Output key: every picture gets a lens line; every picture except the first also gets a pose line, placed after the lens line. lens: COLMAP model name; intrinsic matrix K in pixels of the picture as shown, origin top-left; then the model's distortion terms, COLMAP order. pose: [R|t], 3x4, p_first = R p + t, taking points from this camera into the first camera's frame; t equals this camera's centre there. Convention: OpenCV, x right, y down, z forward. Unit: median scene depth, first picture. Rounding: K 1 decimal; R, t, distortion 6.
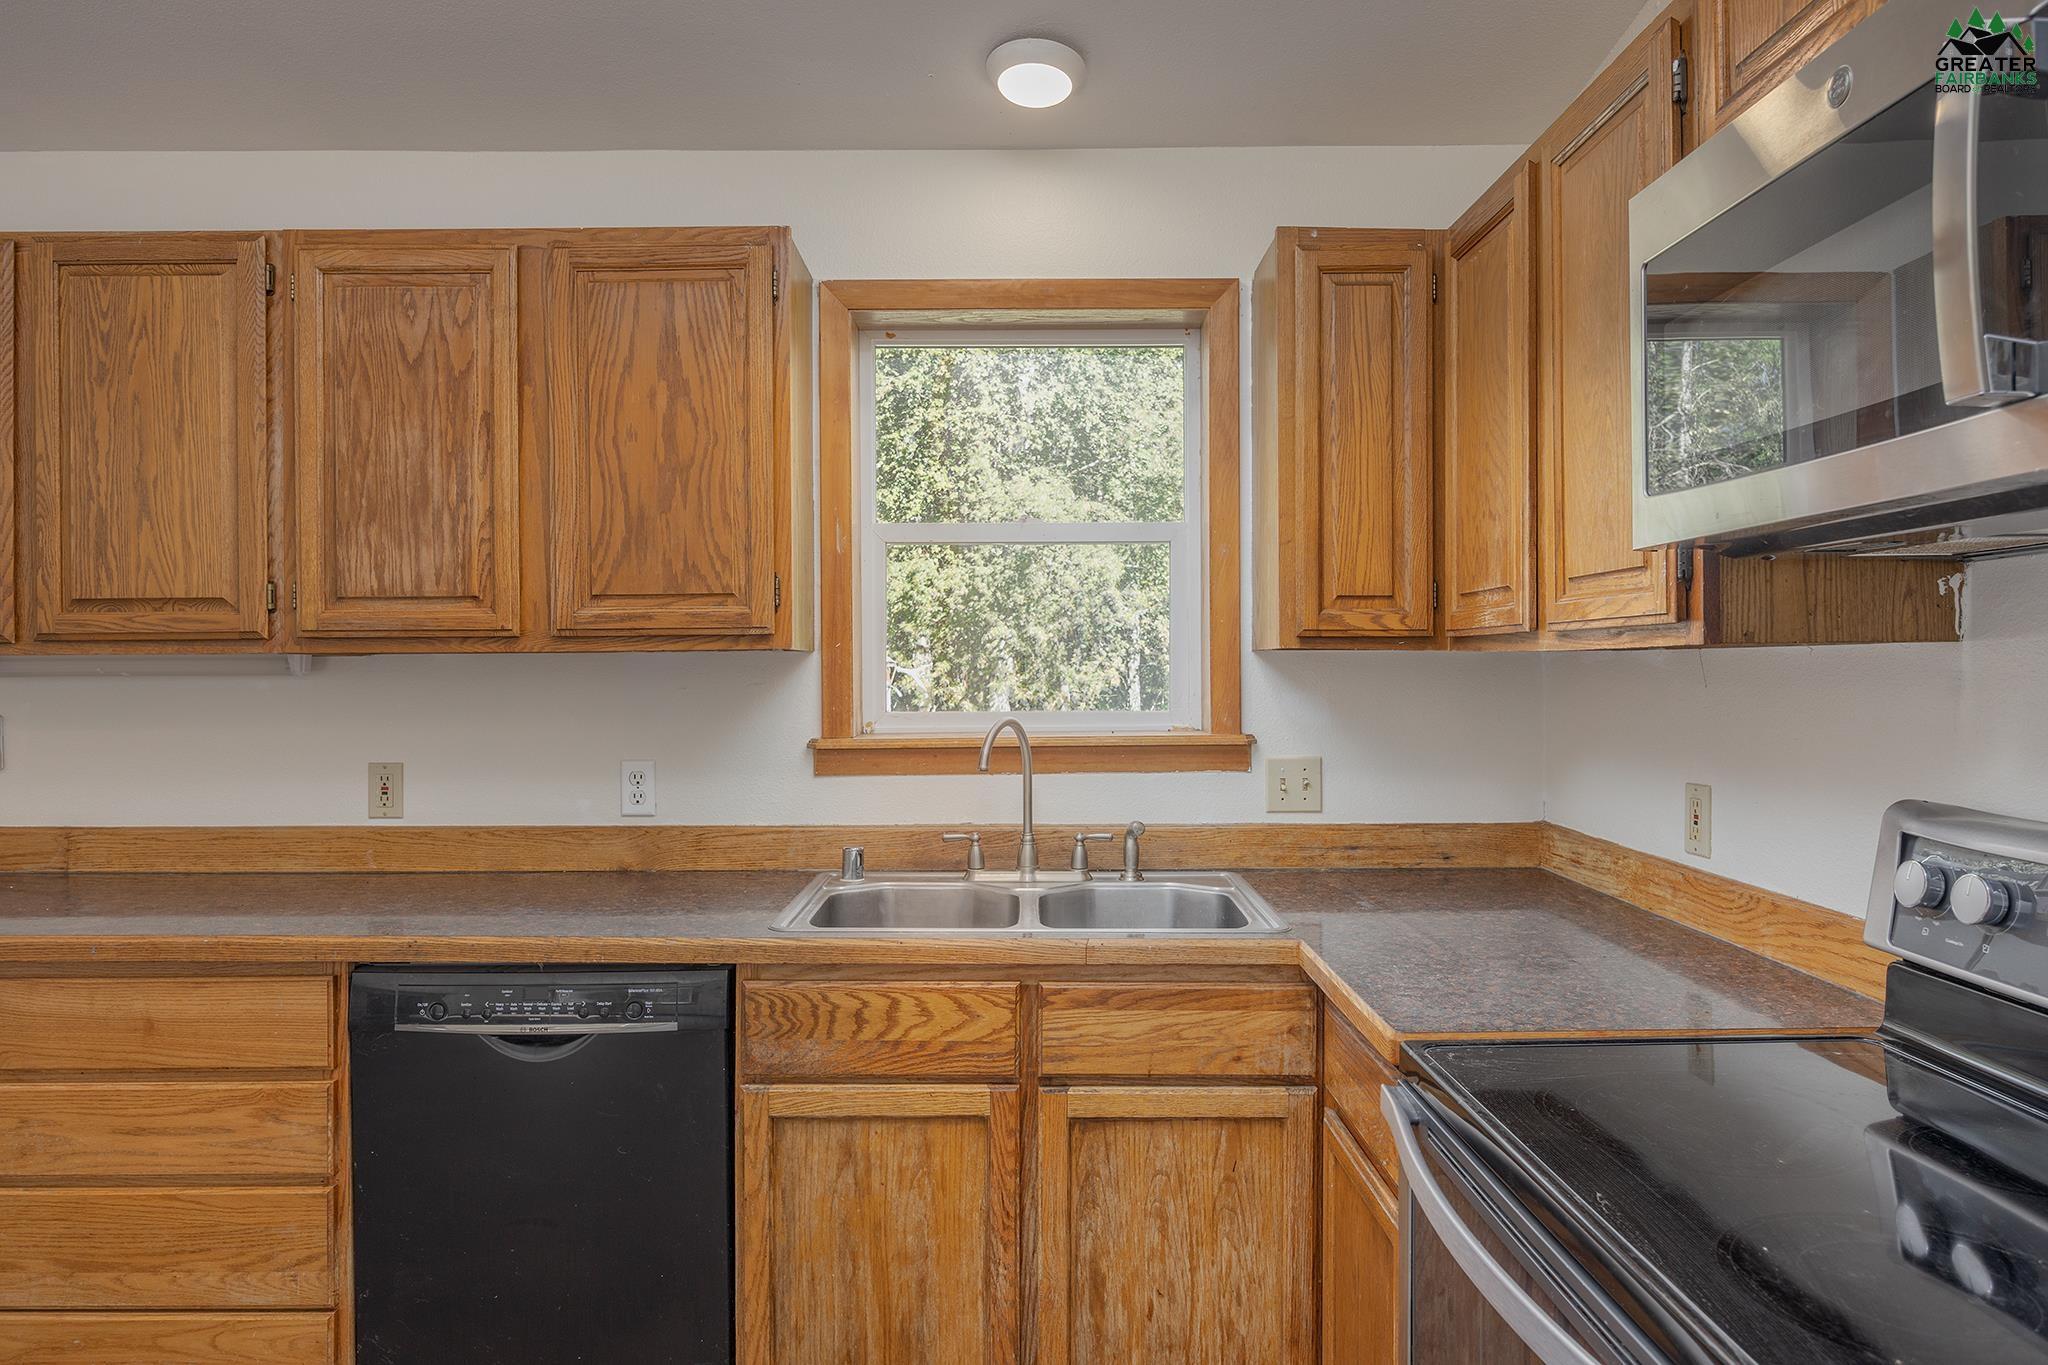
lens RADIAL K [[1269.4, 0, 1024.9], [0, 1269.4, 675.9], [0, 0, 1]] dist [-0.007431, 0.003196]
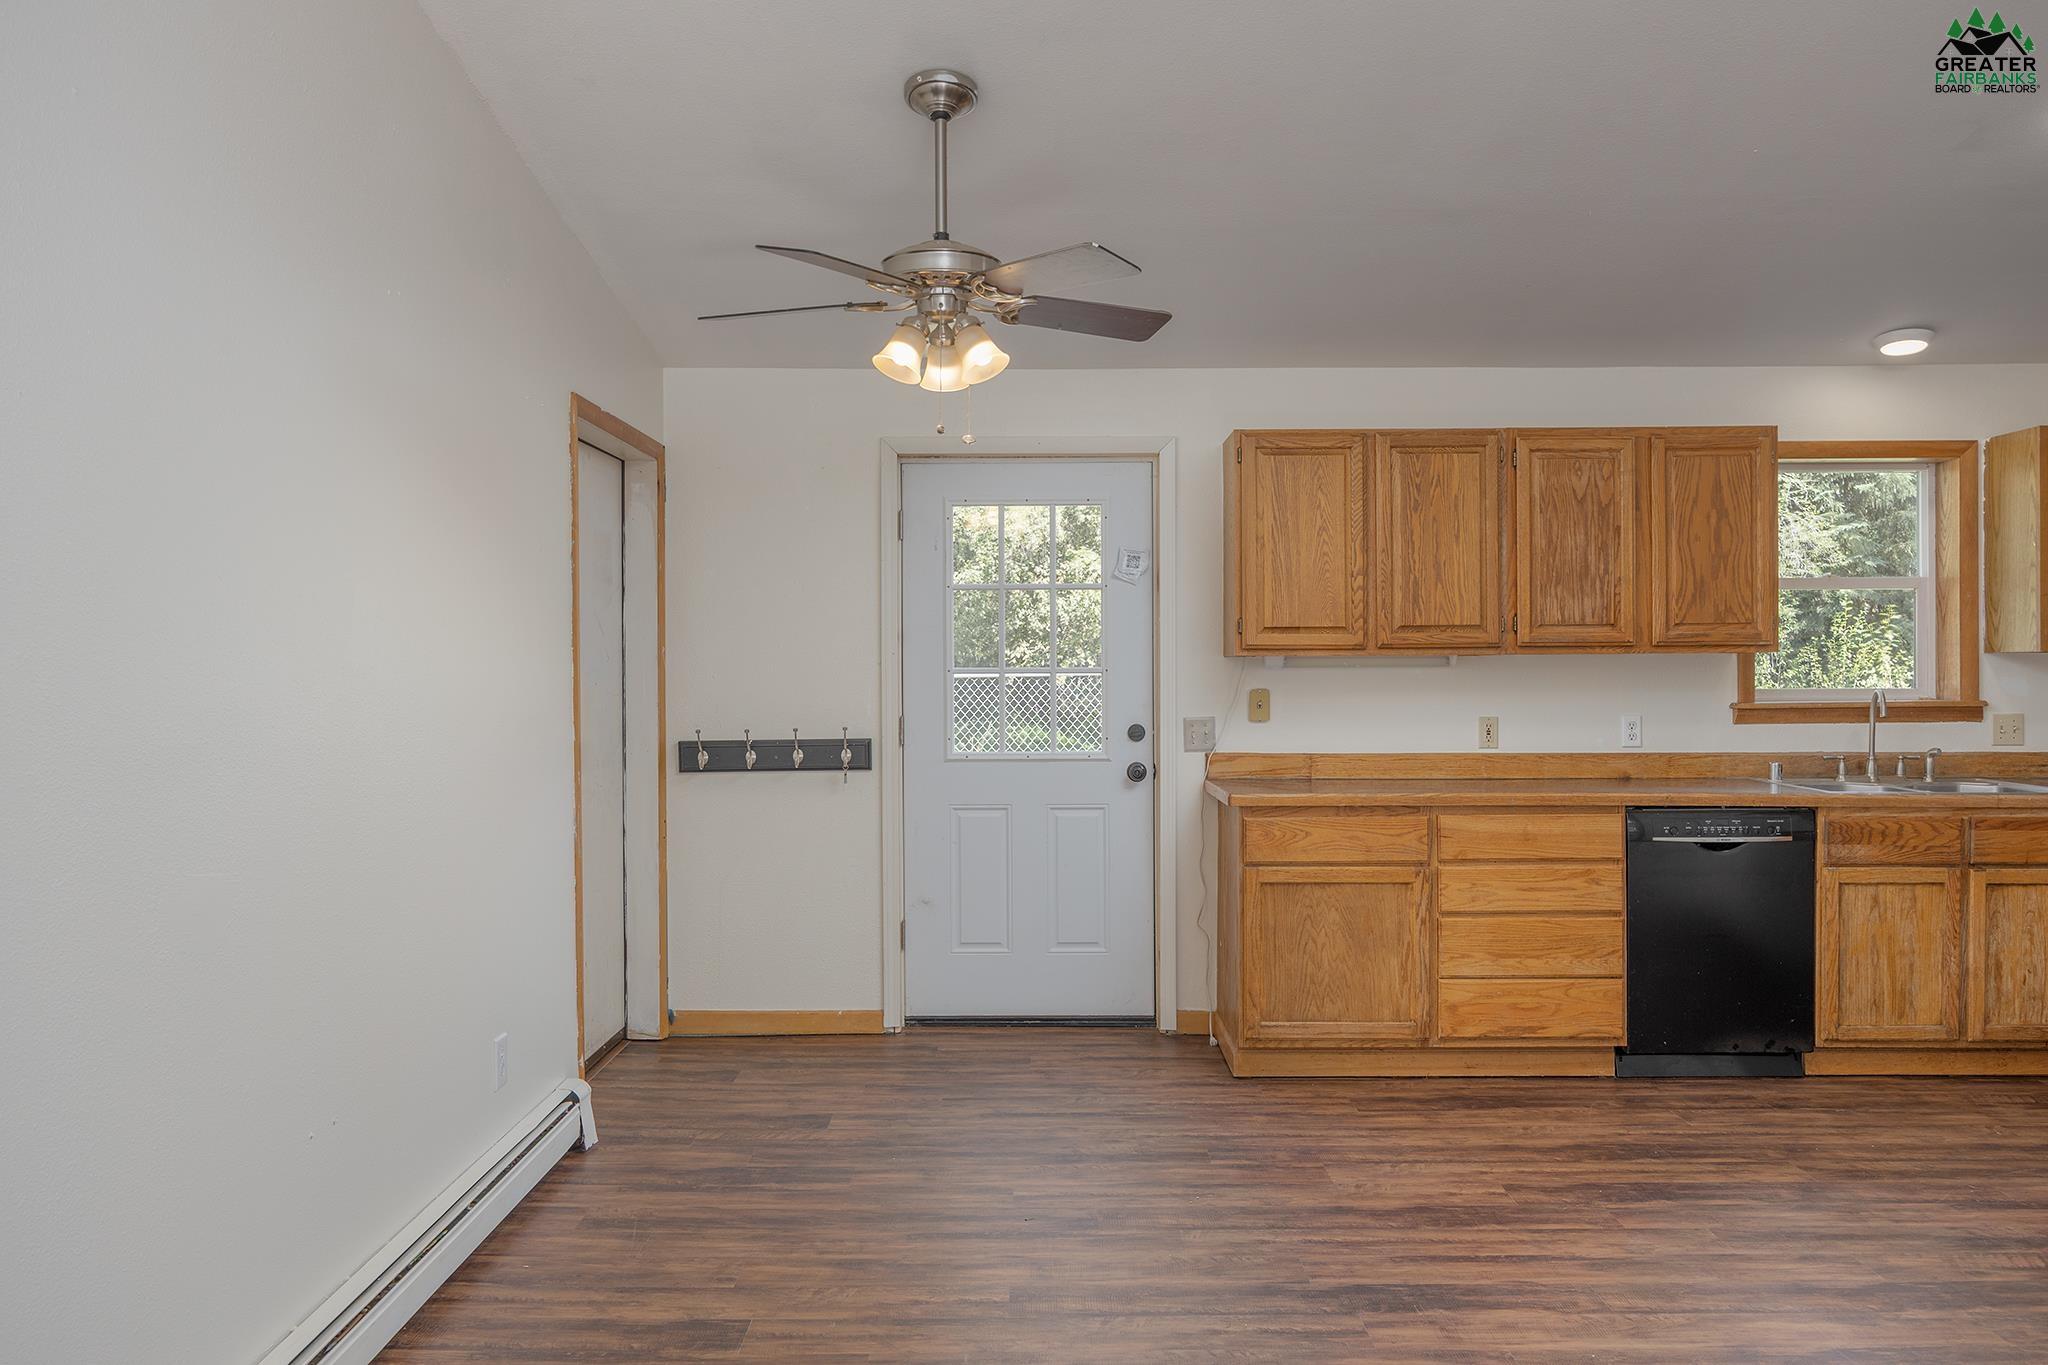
lens RADIAL K [[1468.4, 0, 1016.1], [0, 1468.4, 673.7], [0, 0, 1]] dist [-0.010908, 0.007305]
pose [[0.999877, 0.000506, -0.015707, -1.288972], [-0.000504, 1.000000, 0.000107, 0.010943], [0.015707, -0.000099, 0.999877, -1.189285]]
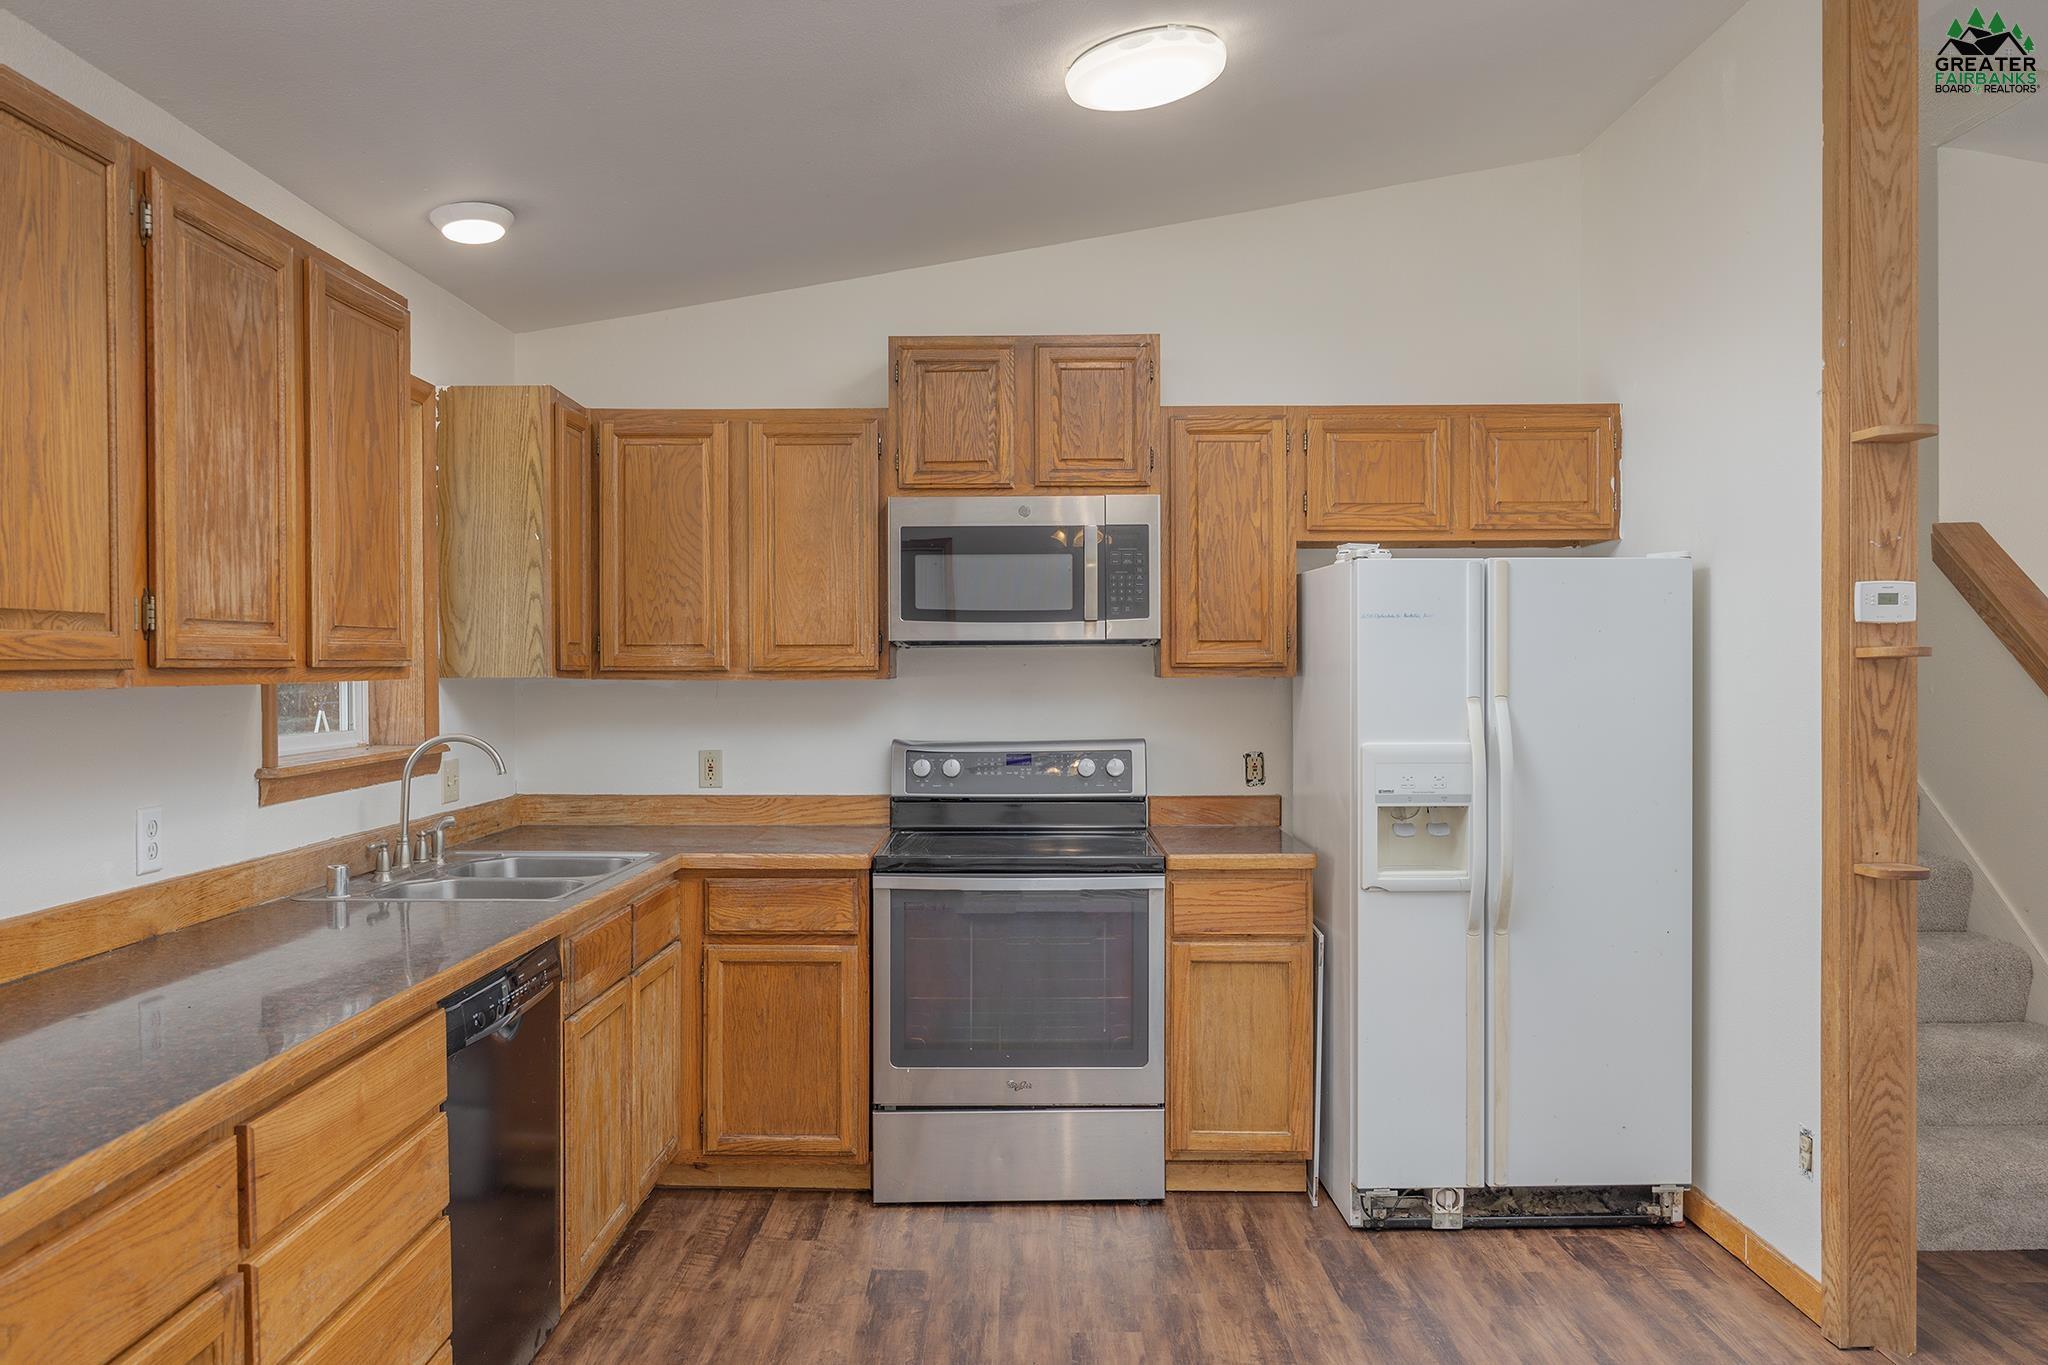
lens RADIAL K [[1468.4, 0, 1025.7], [0, 1468.4, 674.0], [0, 0, 1]] dist [-0.010908, 0.007305]
pose [[0.005810, 0.000128, 0.999983, -1.486058], [0.009701, 0.999953, -0.000184, -0.020997], [-0.999936, 0.009702, 0.005808, 0.458423]]
